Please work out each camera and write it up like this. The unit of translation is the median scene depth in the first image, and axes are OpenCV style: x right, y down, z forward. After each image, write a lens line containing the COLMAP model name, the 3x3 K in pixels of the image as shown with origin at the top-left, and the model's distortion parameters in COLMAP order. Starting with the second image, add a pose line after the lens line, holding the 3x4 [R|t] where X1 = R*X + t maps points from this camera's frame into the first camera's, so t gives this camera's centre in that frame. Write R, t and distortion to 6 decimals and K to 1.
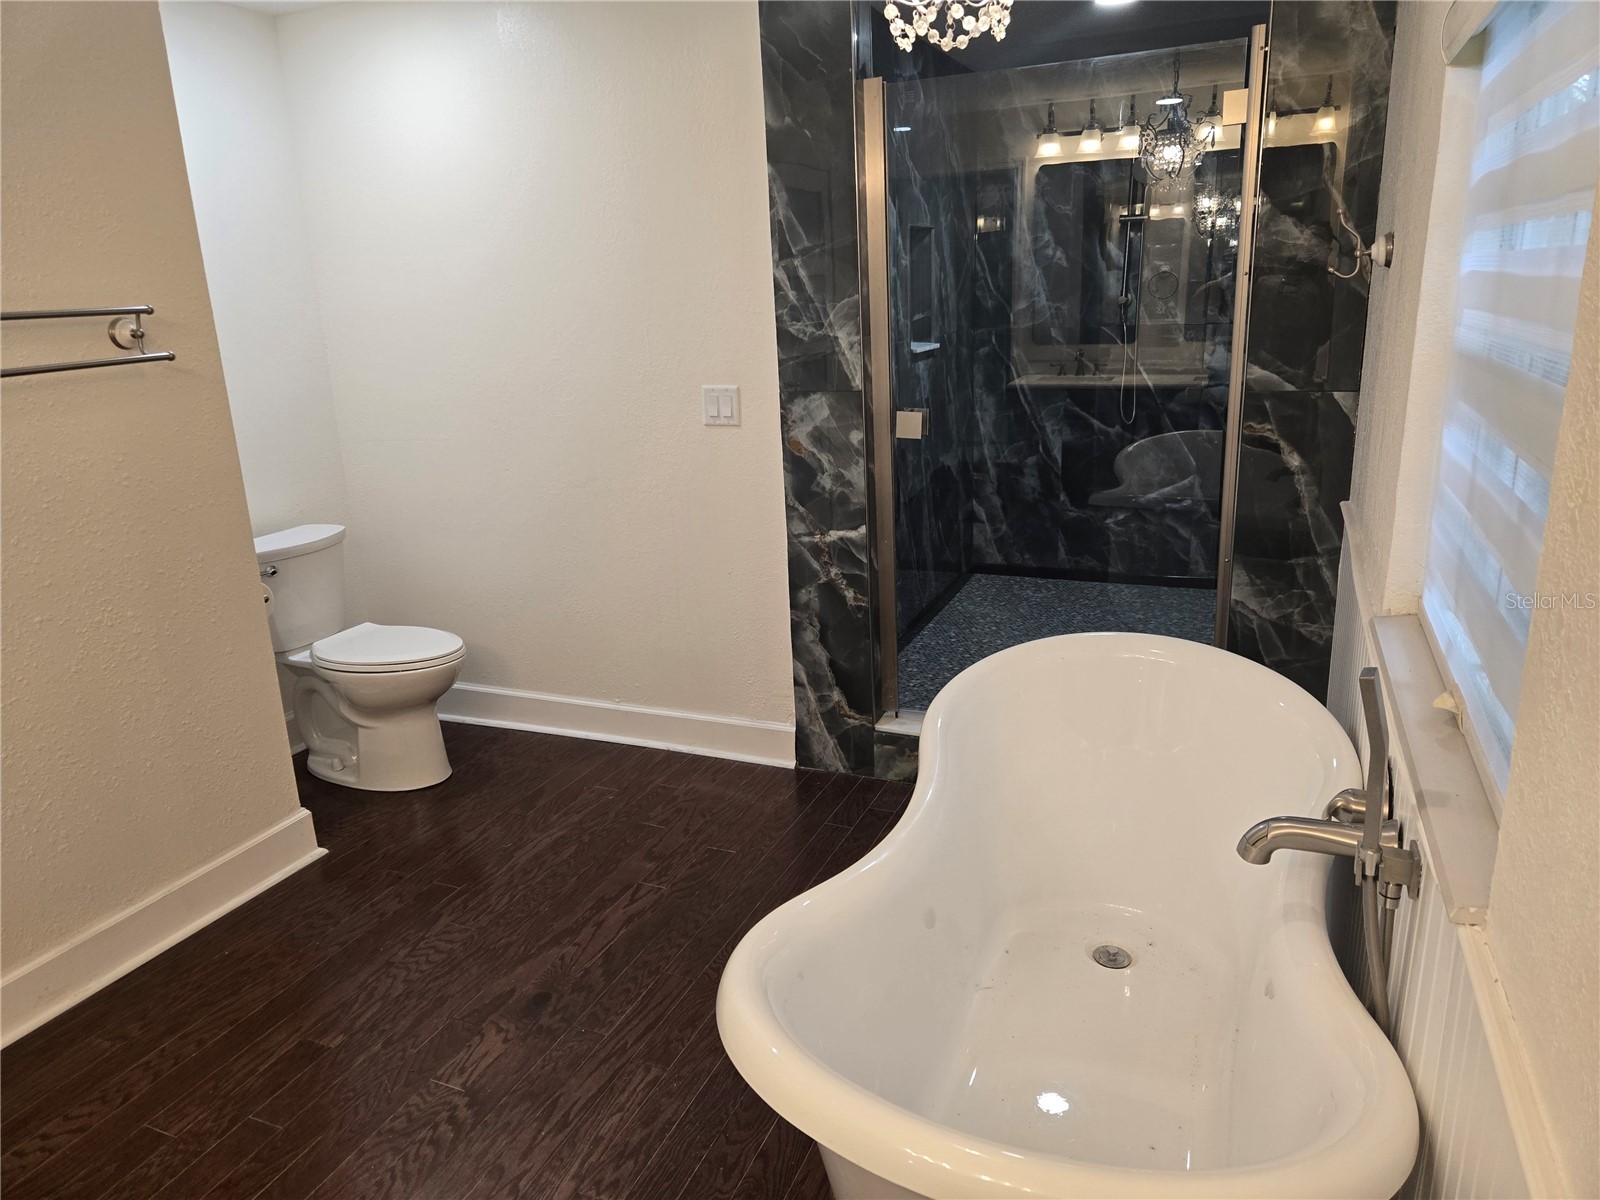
lens RADIAL K [[1072.7, 0, 797.9], [0, 1072.7, 589.4], [0, 0, 1]] dist [0.037241, -0.008812]
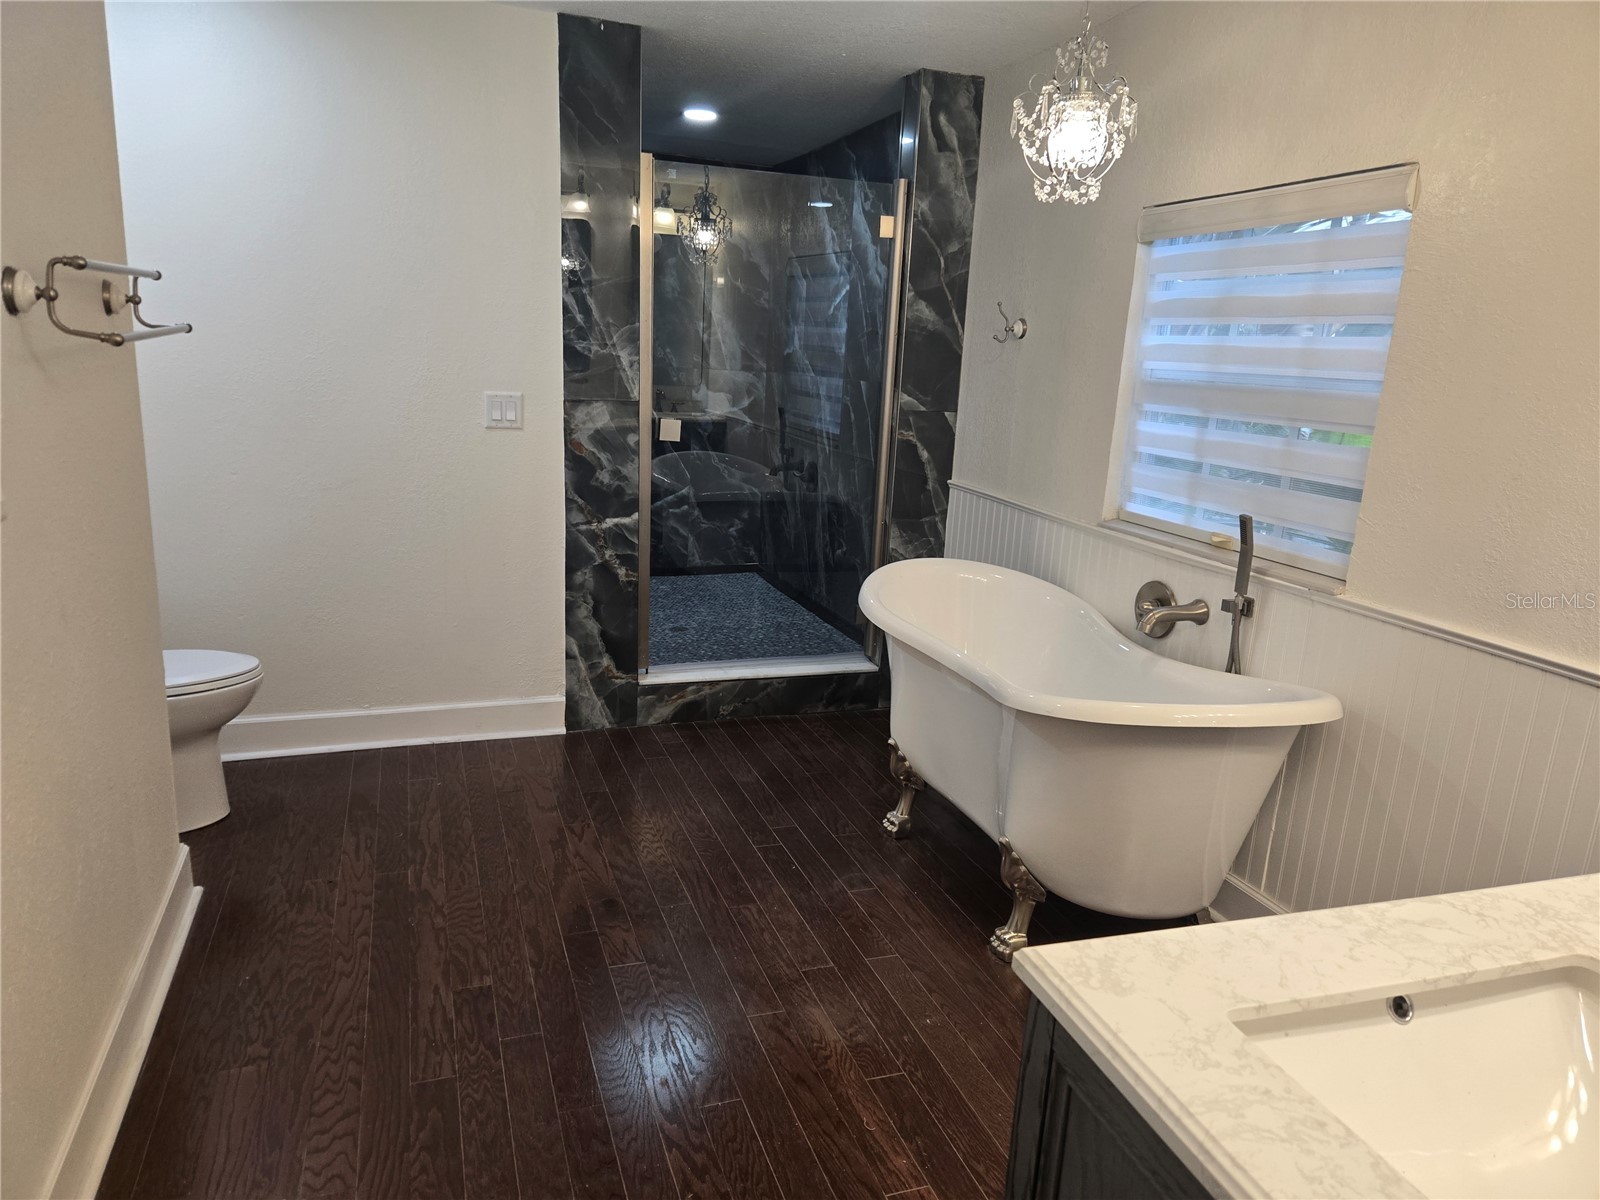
lens RADIAL K [[1072.7, 0, 805.3], [0, 1072.7, 609.7], [0, 0, 1]] dist [0.037241, -0.008812]
pose [[0.723082, -0.093085, 0.684462, -0.626577], [0.110739, 0.993684, 0.018151, 0.047449], [-0.681828, 0.062672, 0.728823, -0.008578]]
